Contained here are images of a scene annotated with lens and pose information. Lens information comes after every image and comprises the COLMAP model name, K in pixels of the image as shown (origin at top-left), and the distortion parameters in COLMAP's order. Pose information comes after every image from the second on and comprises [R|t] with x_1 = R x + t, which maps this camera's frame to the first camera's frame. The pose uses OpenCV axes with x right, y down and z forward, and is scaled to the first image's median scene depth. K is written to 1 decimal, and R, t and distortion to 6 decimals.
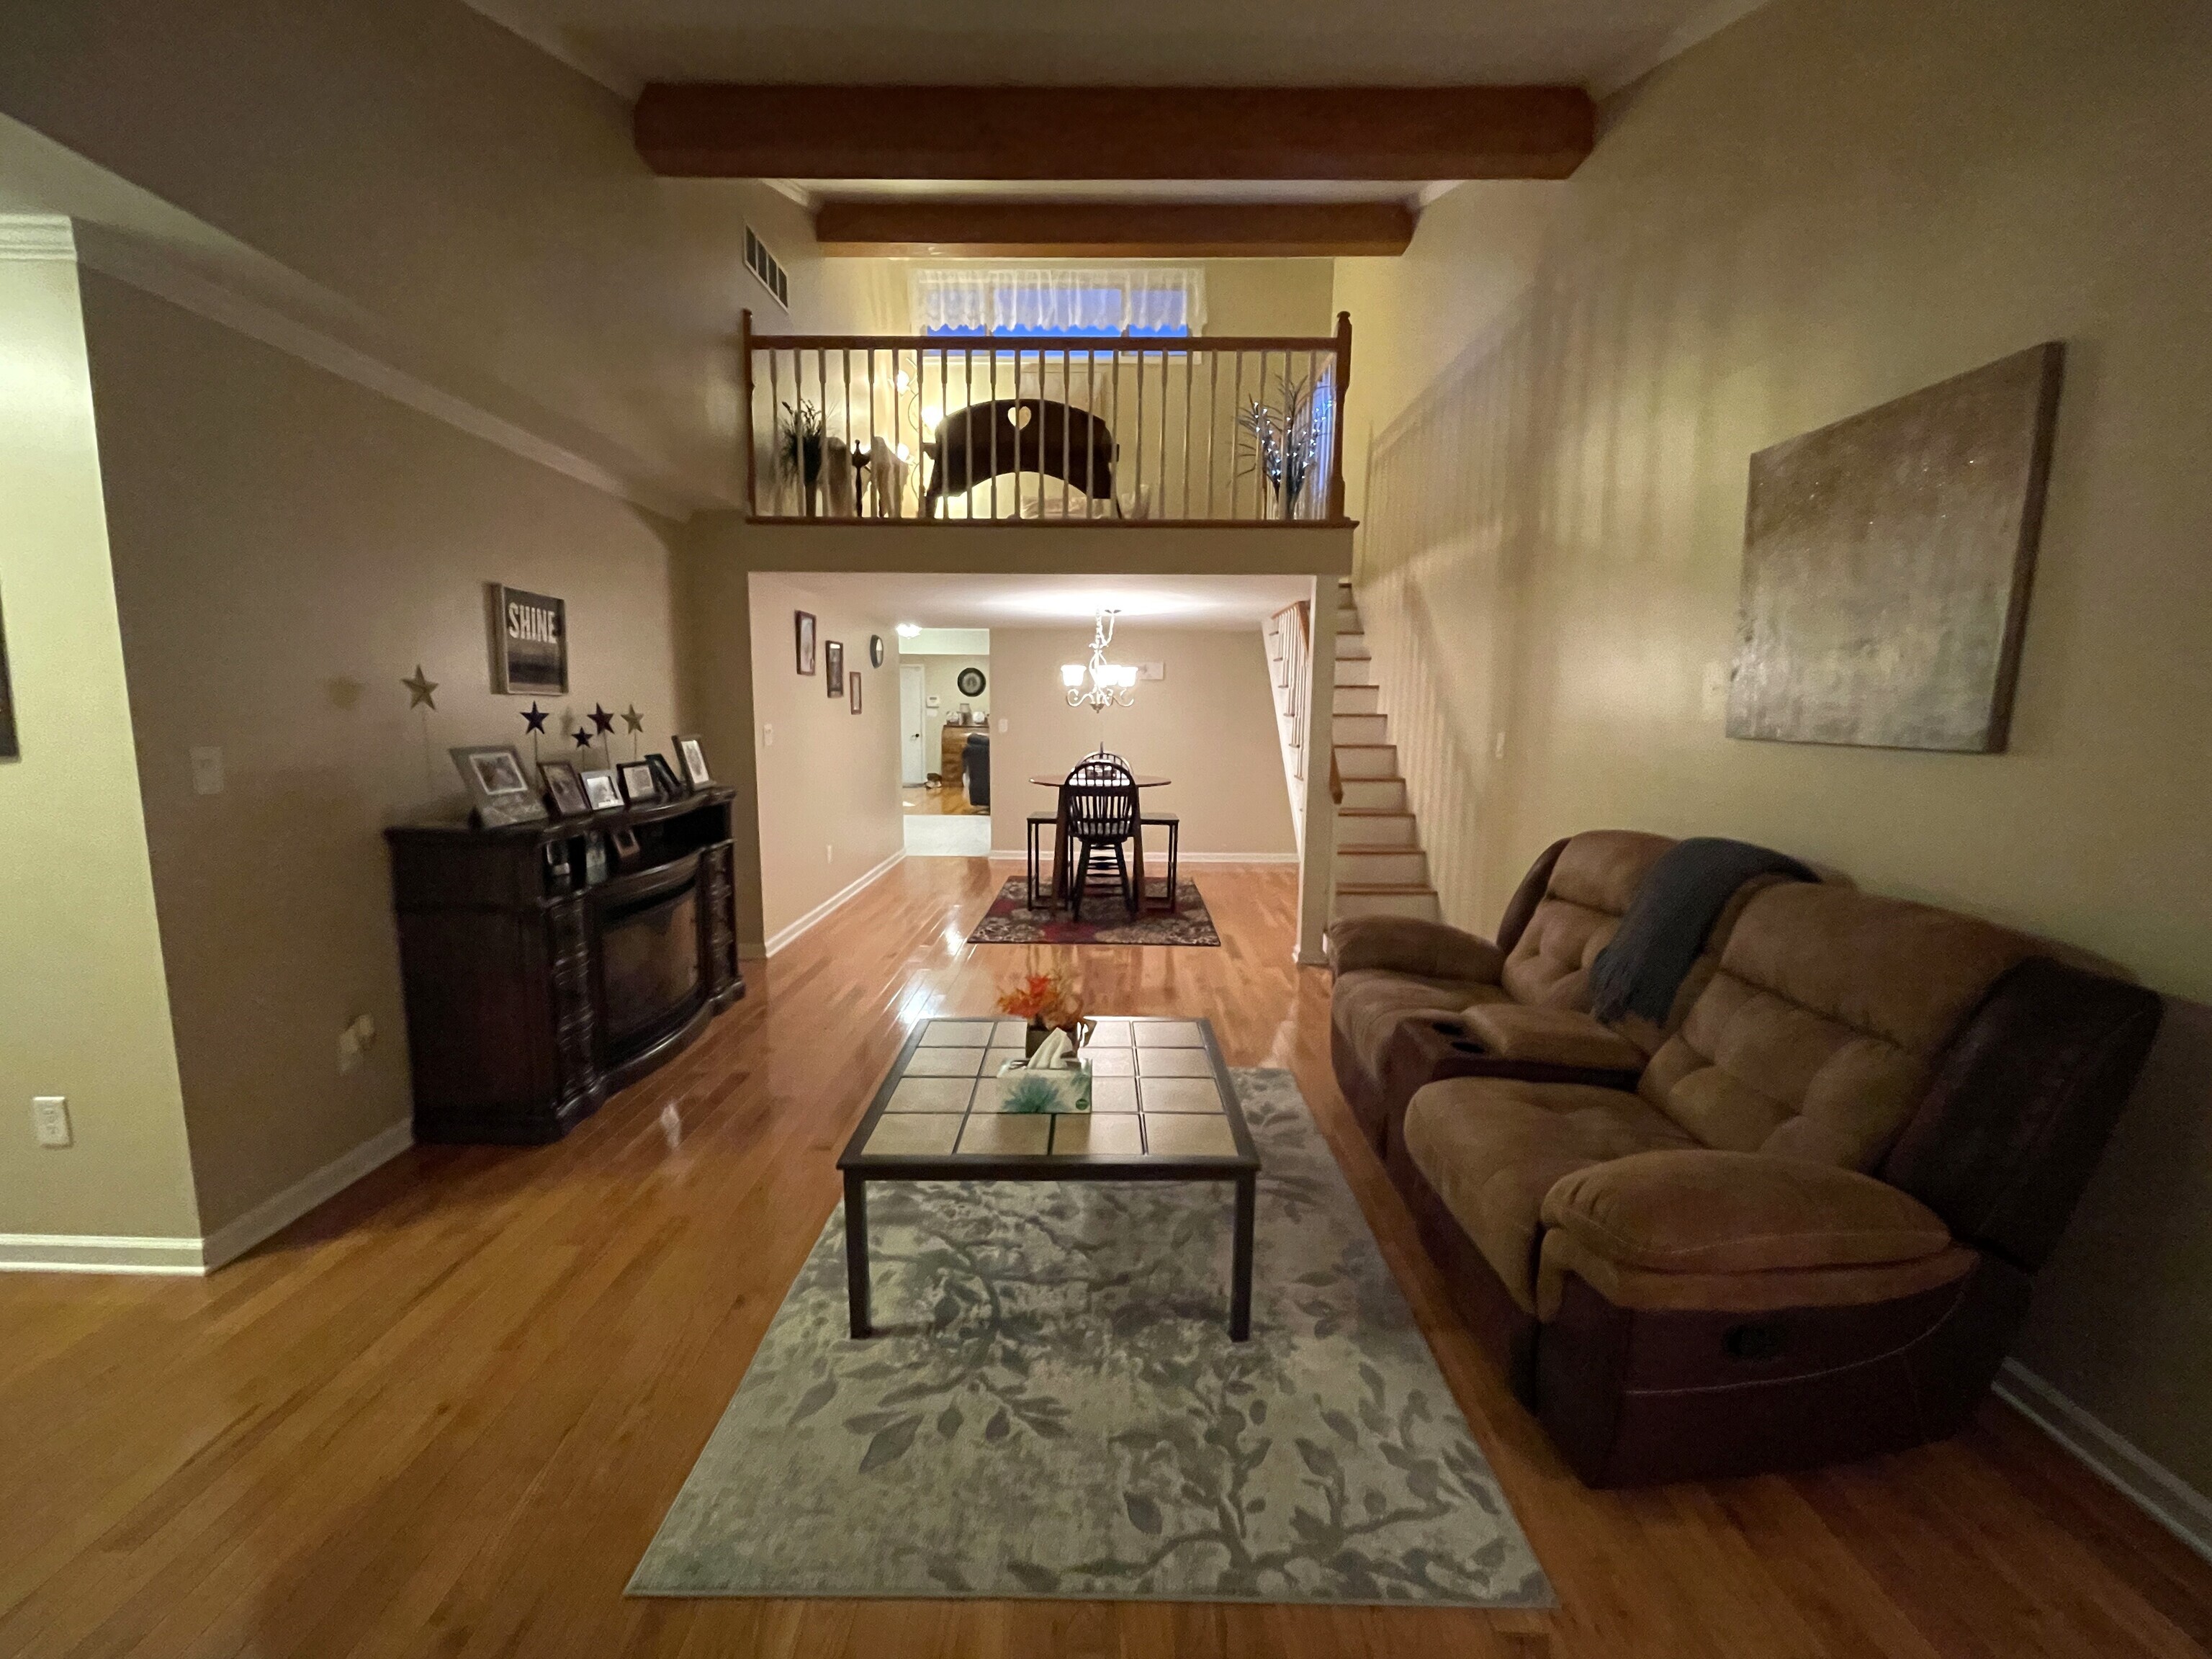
lens RADIAL K [[903.1, 0, 1095.6], [0, 903.1, 832.1], [0, 0, 1]] dist [-0.000636, 0.000917]
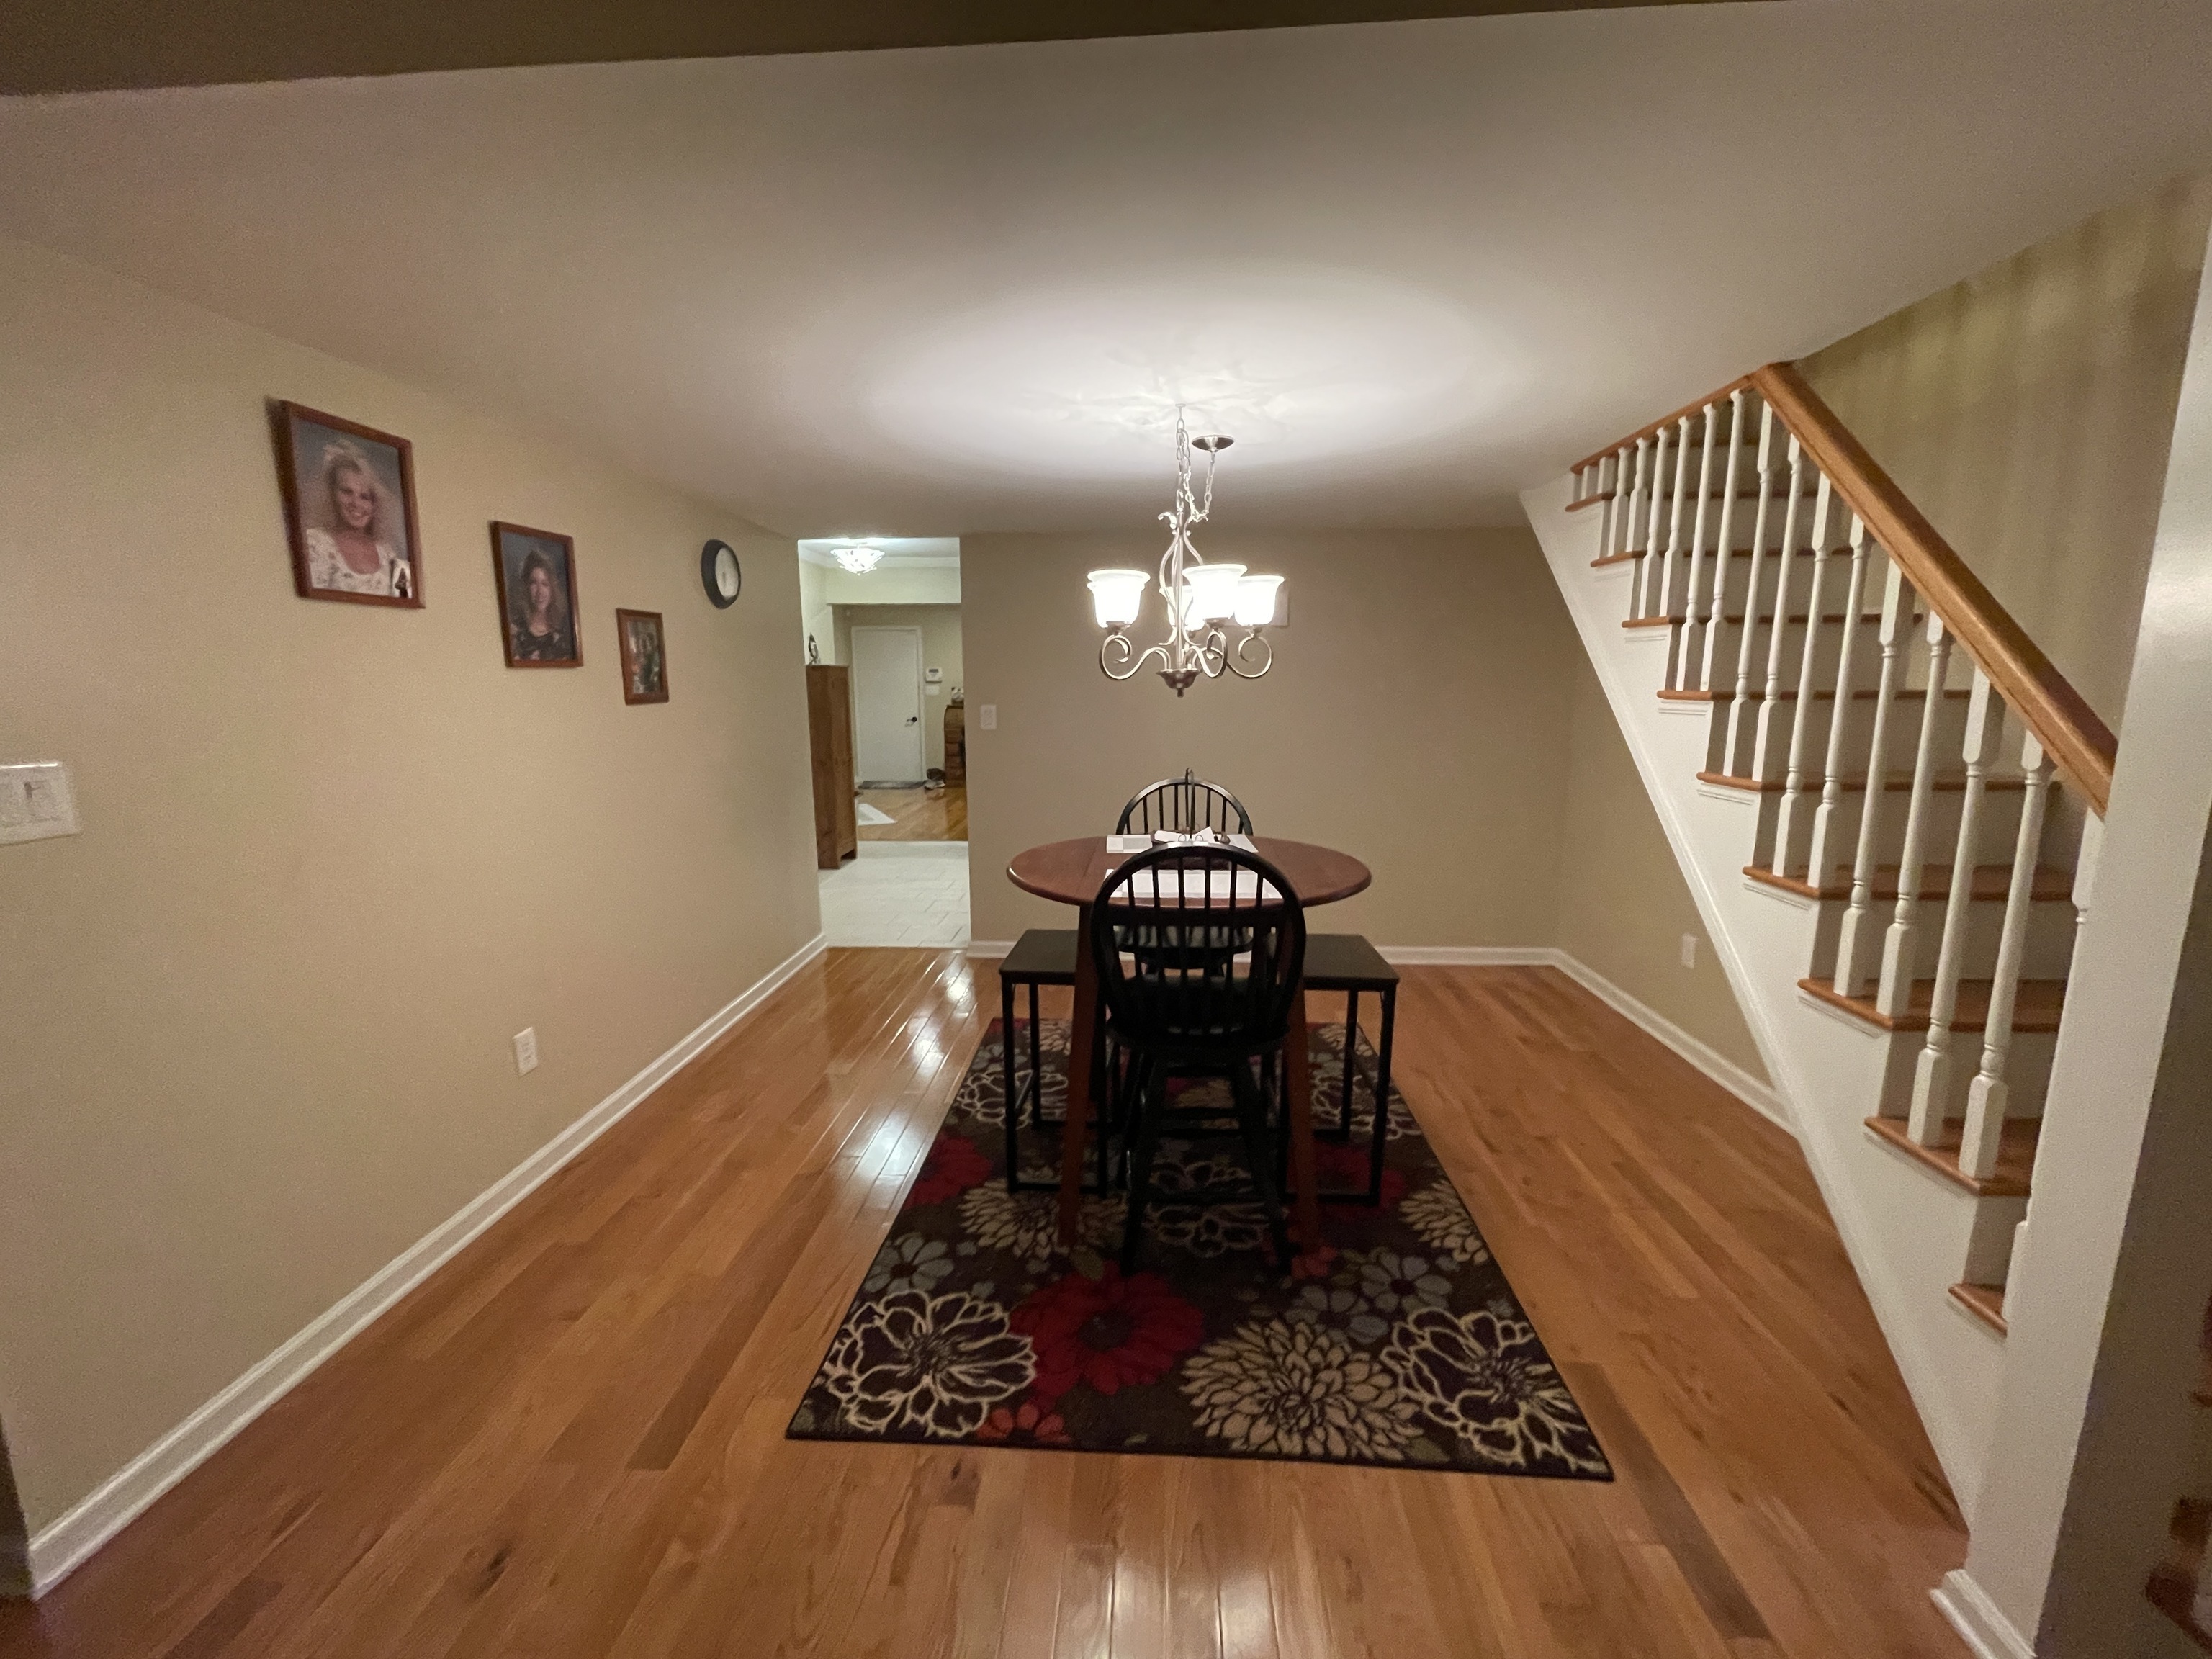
lens RADIAL K [[903.1, 0, 1092.5], [0, 903.1, 825.0], [0, 0, 1]] dist [-0.000636, 0.000917]
pose [[0.998822, -0.006166, -0.048126, -0.029597], [0.007229, 0.999733, 0.021941, -0.152160], [0.047978, -0.022263, 0.998600, 1.084435]]
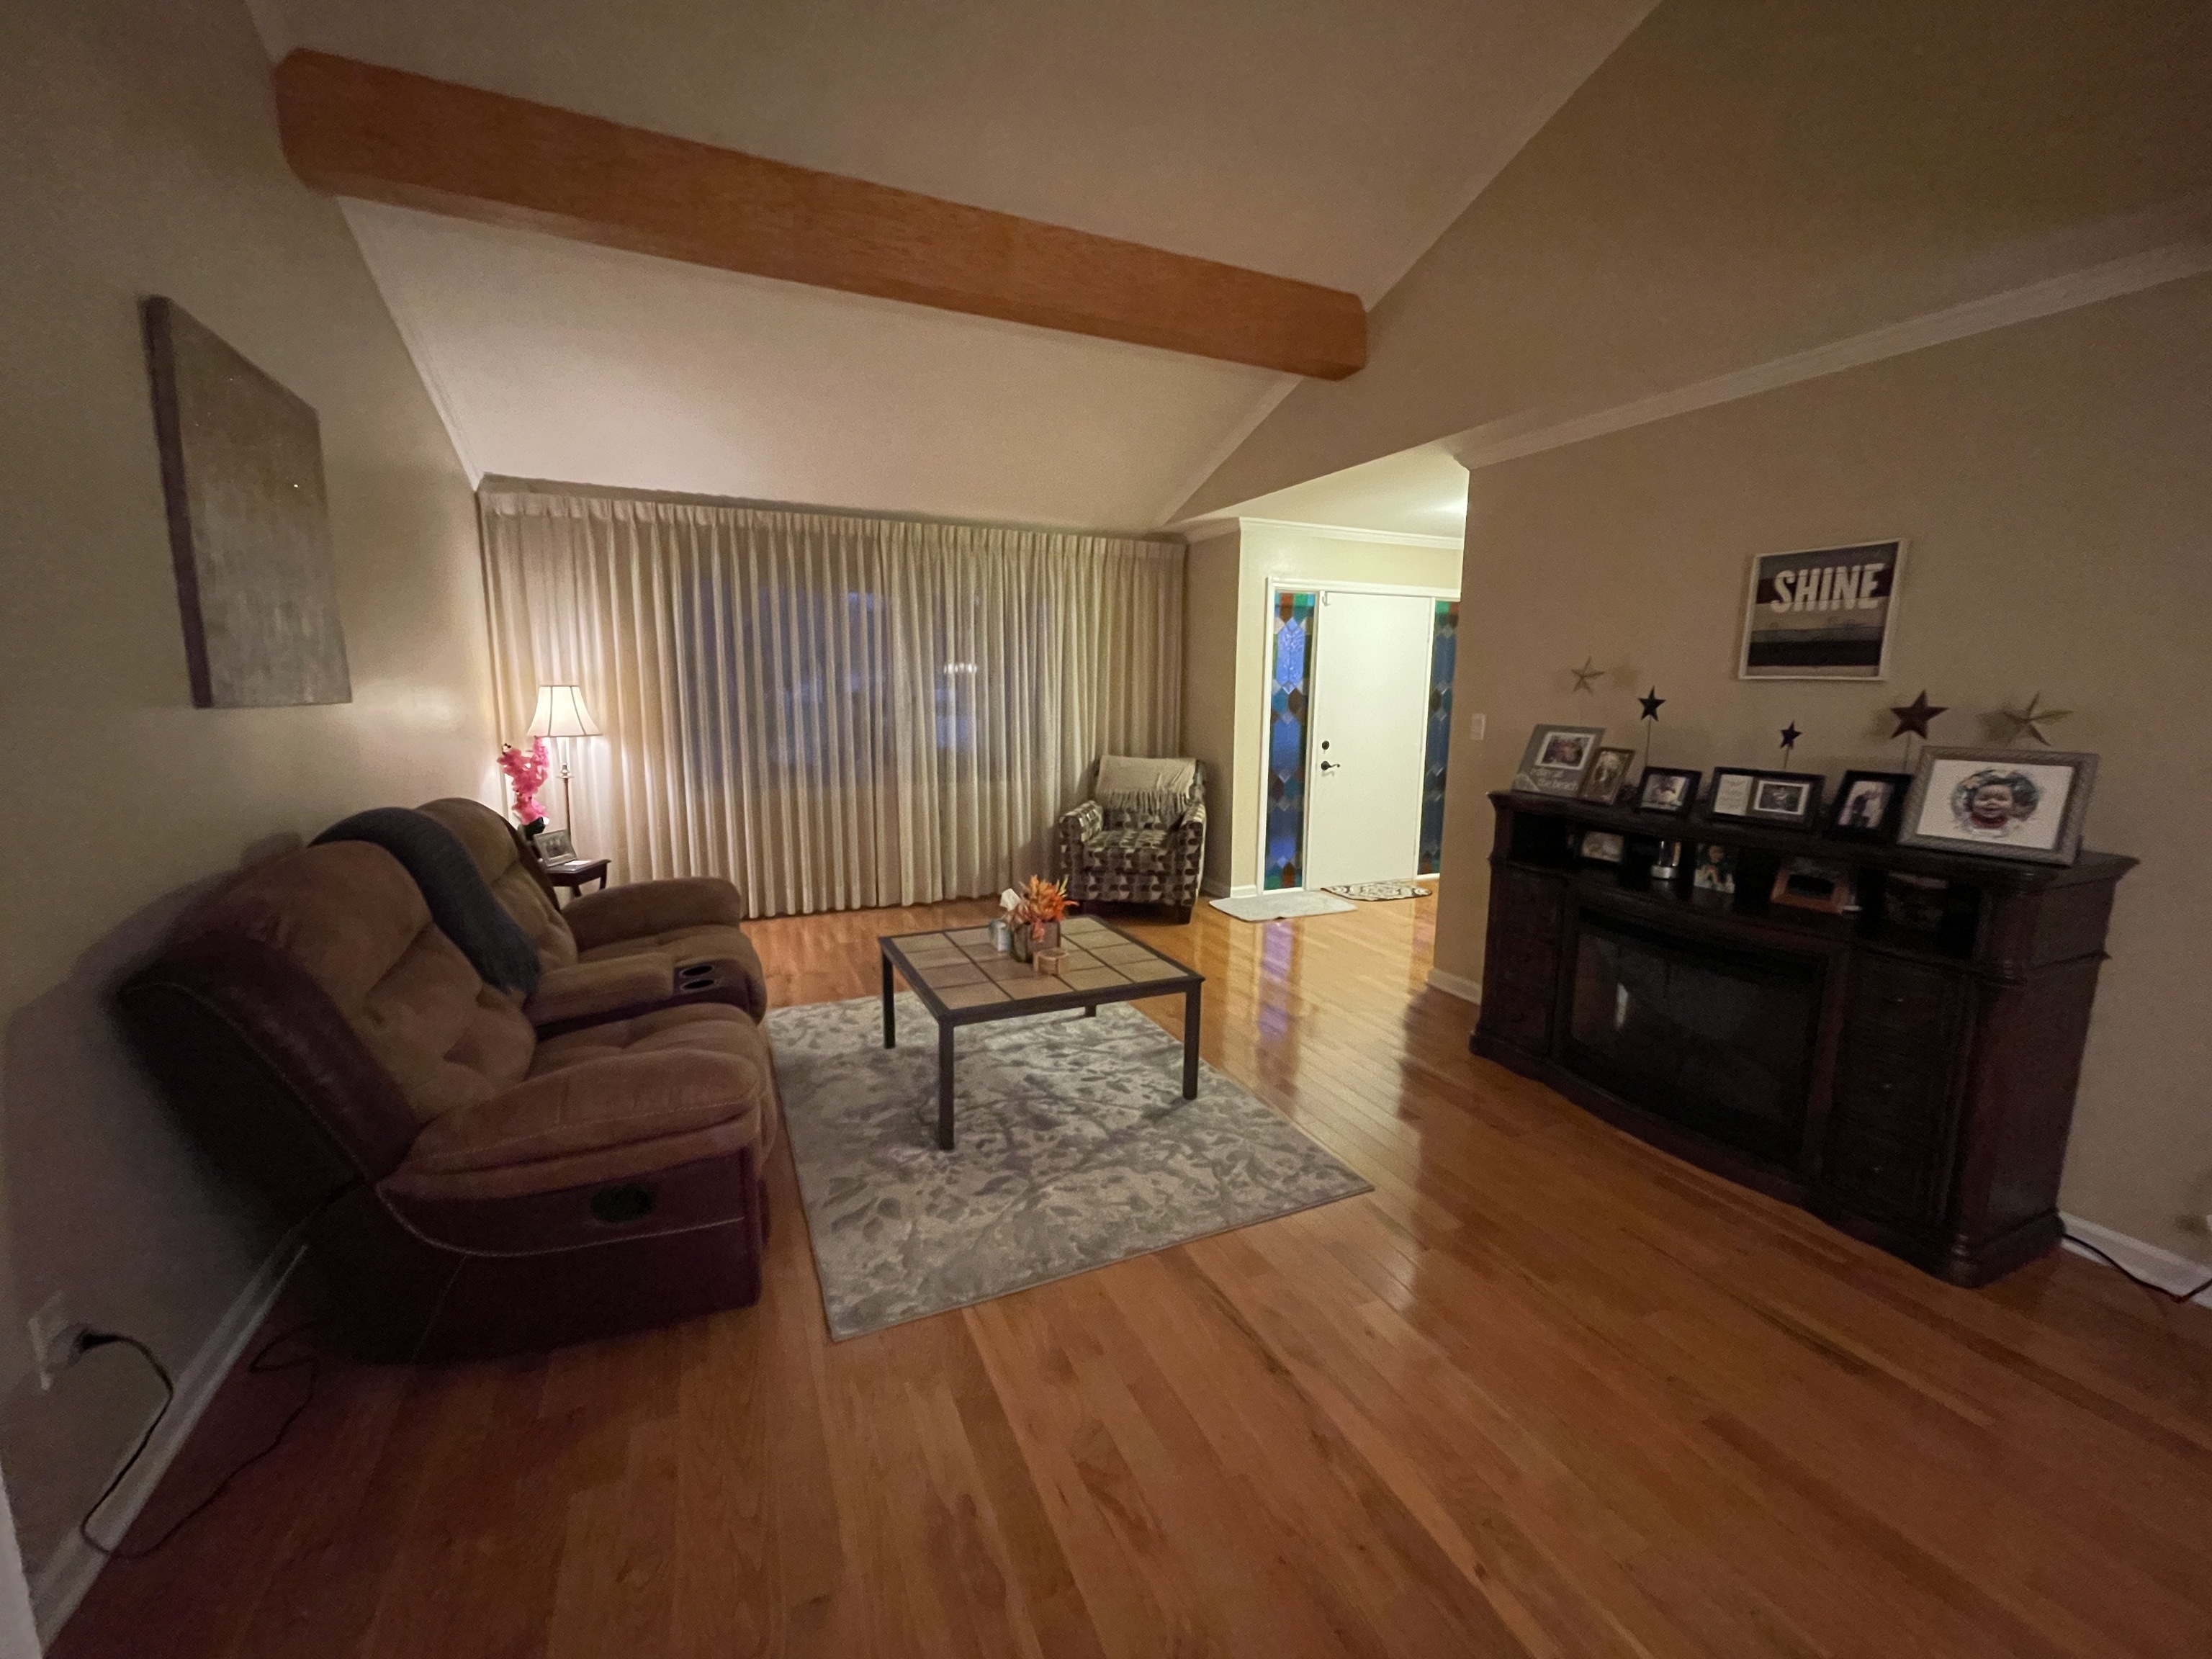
lens RADIAL K [[903.1, 0, 1102.0], [0, 903.1, 826.7], [0, 0, 1]] dist [-0.000636, 0.000917]
pose [[-0.907752, 0.047597, -0.416799, 0.286066], [-0.074970, 0.959143, 0.272809, -0.201163], [0.412754, 0.278890, -0.867095, 1.491111]]
